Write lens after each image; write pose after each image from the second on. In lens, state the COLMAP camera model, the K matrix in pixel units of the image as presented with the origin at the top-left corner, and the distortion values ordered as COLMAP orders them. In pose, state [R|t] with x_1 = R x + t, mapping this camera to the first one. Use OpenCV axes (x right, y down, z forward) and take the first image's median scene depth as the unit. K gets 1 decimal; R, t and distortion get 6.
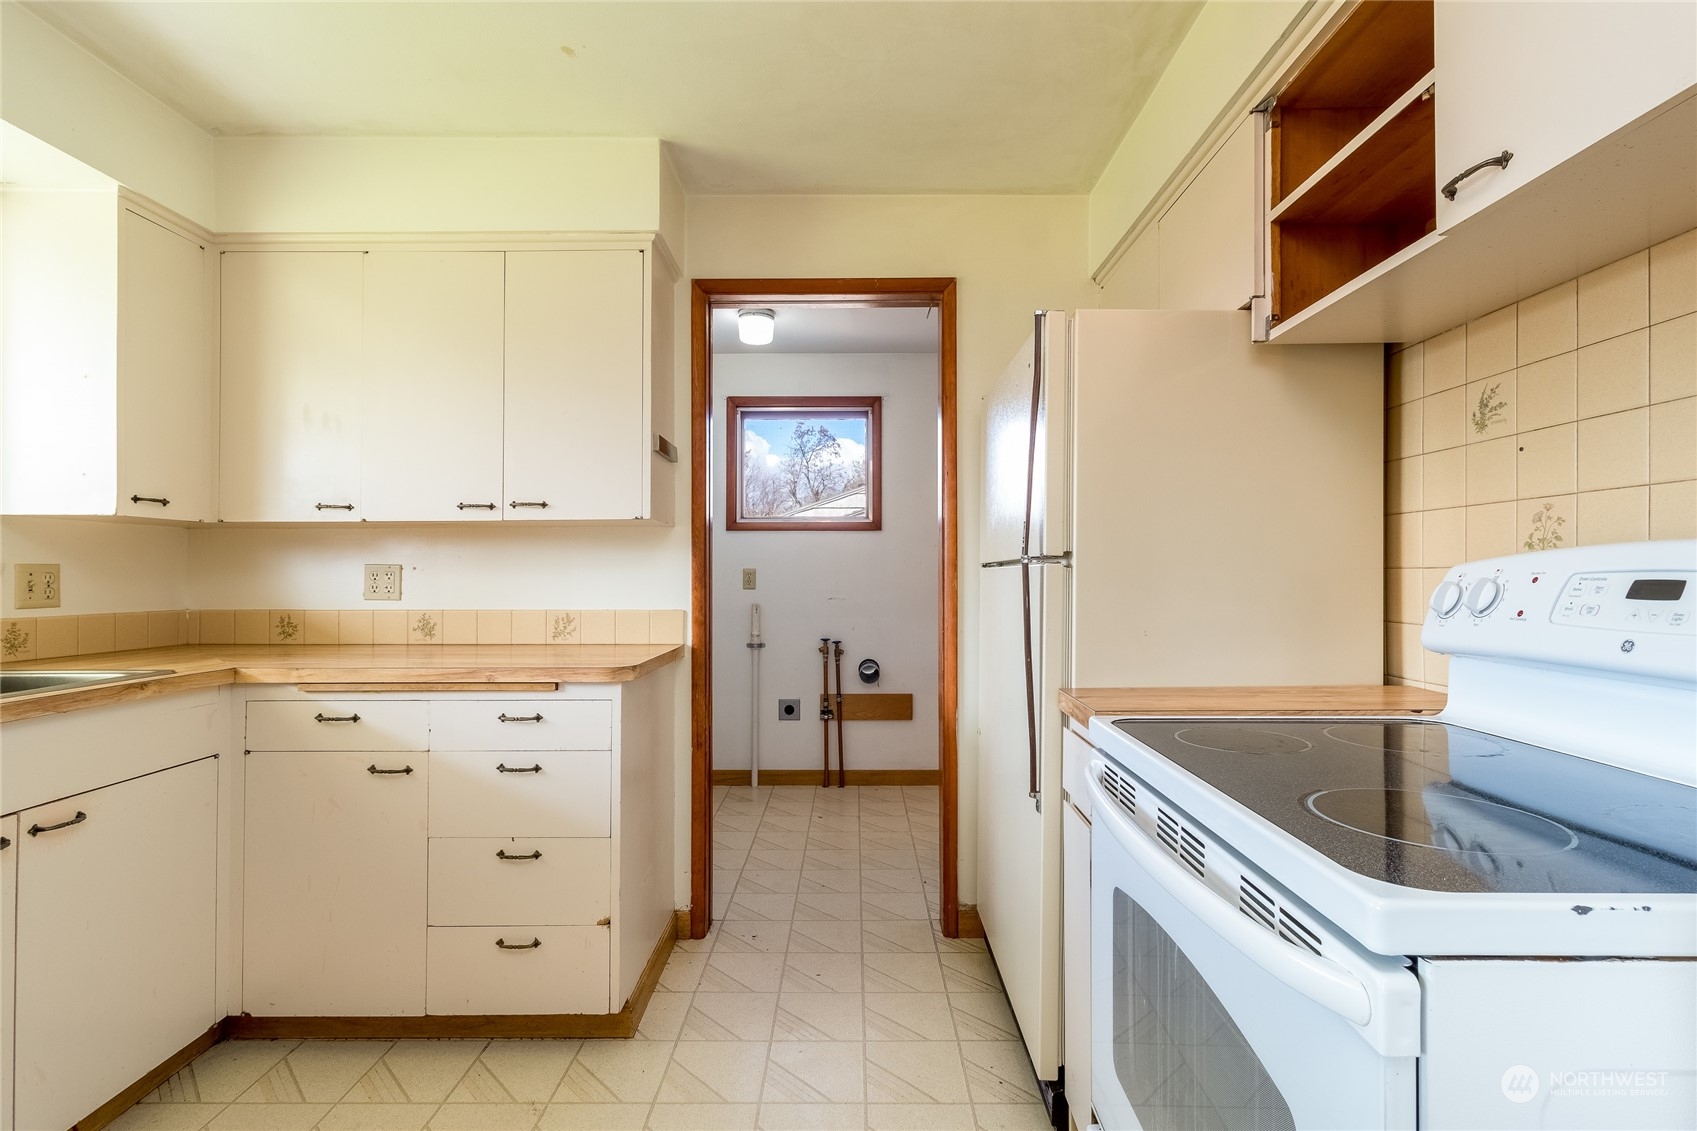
lens RADIAL K [[800.8, 0, 849.7], [0, 800.8, 573.4], [0, 0, 1]] dist [0.001810, 0.000523]
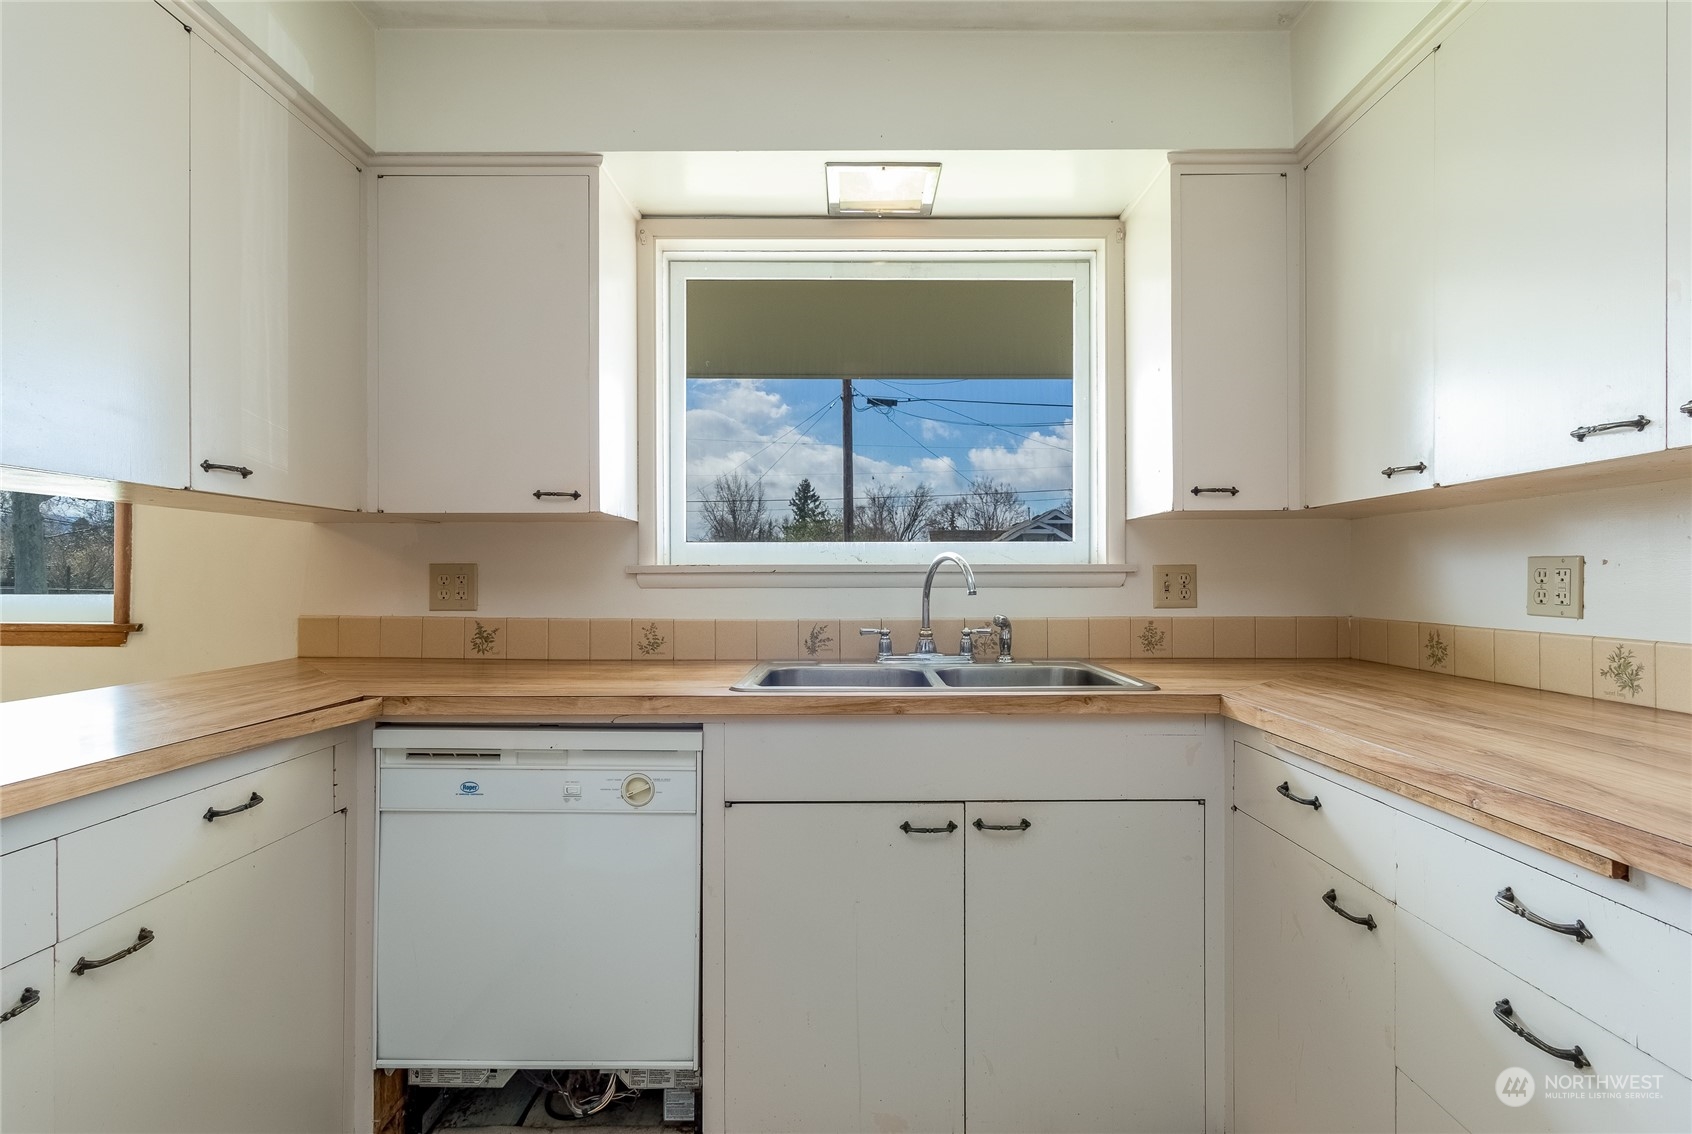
lens RADIAL K [[798.4, 0, 847.4], [0, 798.4, 575.6], [0, 0, 1]] dist [0.001810, 0.000523]
pose [[0.002702, -0.001922, -0.999995, 0.005364], [0.004816, 0.999987, -0.001908, 0.001966], [0.999985, -0.004811, 0.002711, 0.578063]]
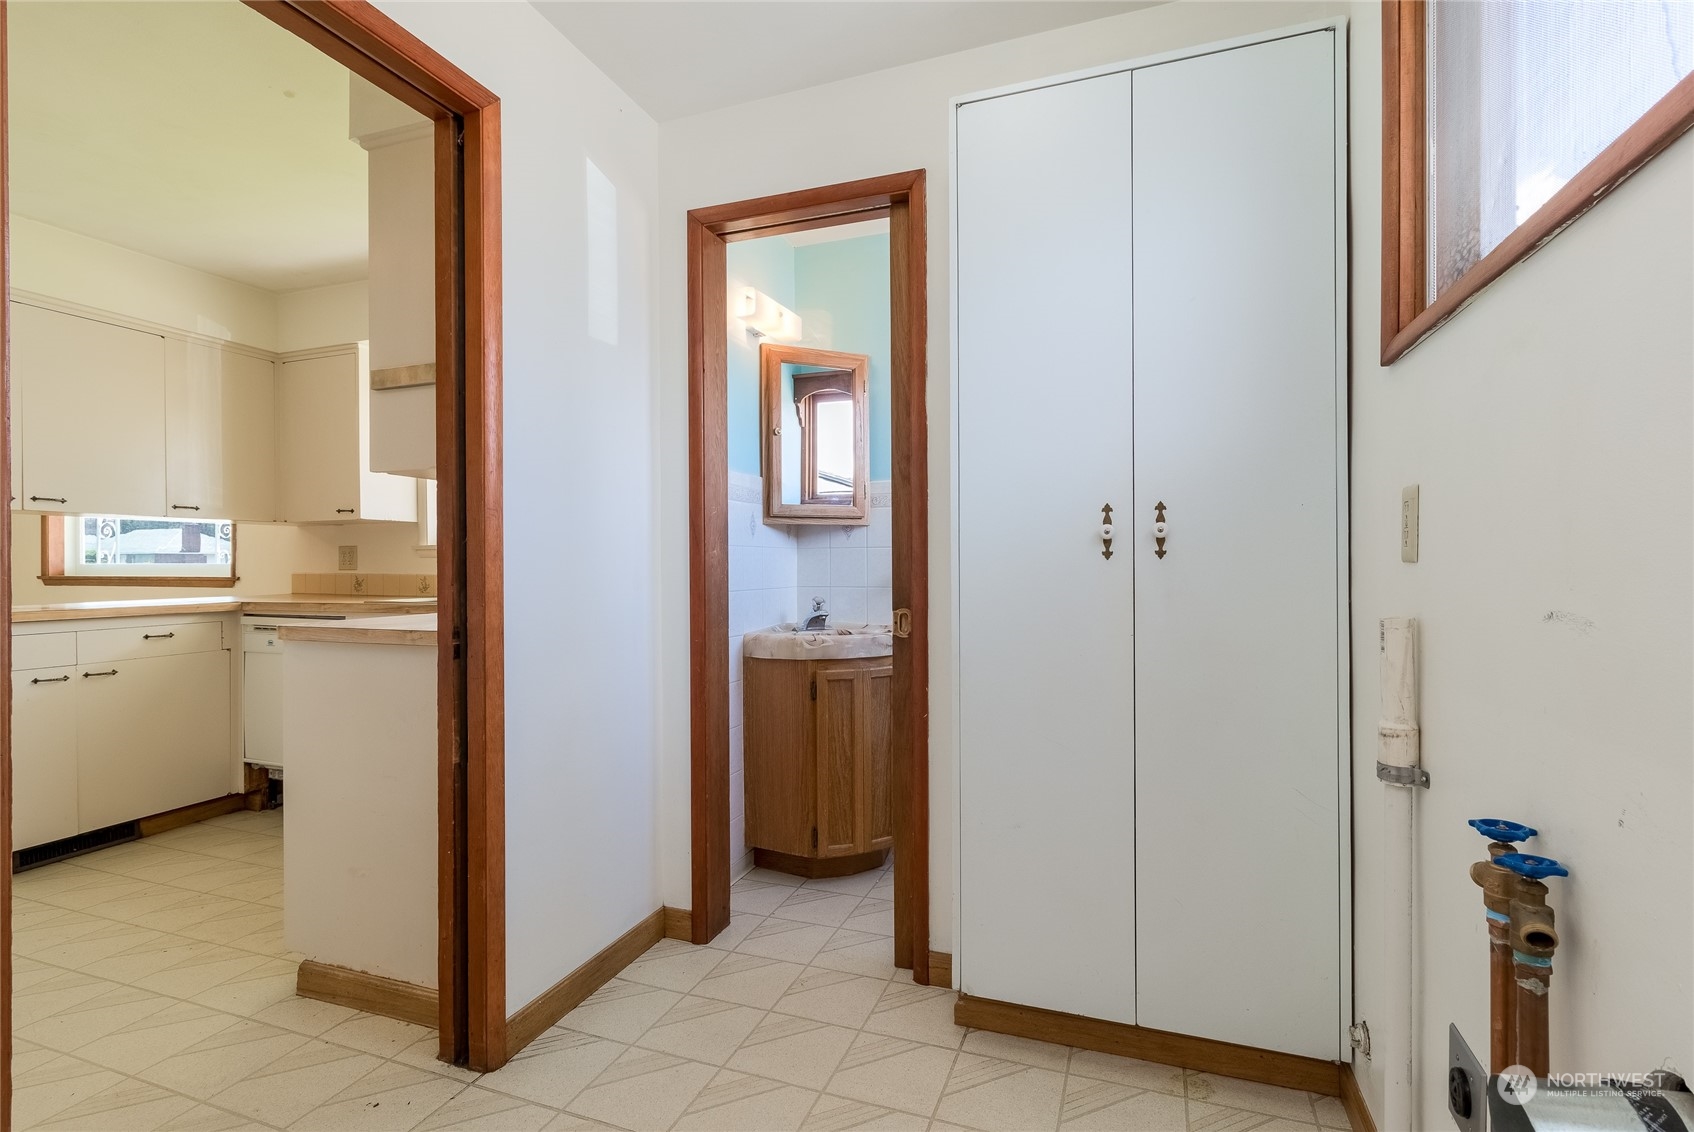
lens RADIAL K [[799.4, 0, 846.6], [0, 799.4, 564.0], [0, 0, 1]] dist [0.001810, 0.000523]
pose [[-0.341741, 0.001828, -0.939792, 0.419291], [0.010757, 0.999940, -0.001966, 0.042910], [0.939733, -0.010781, -0.341740, 1.891821]]
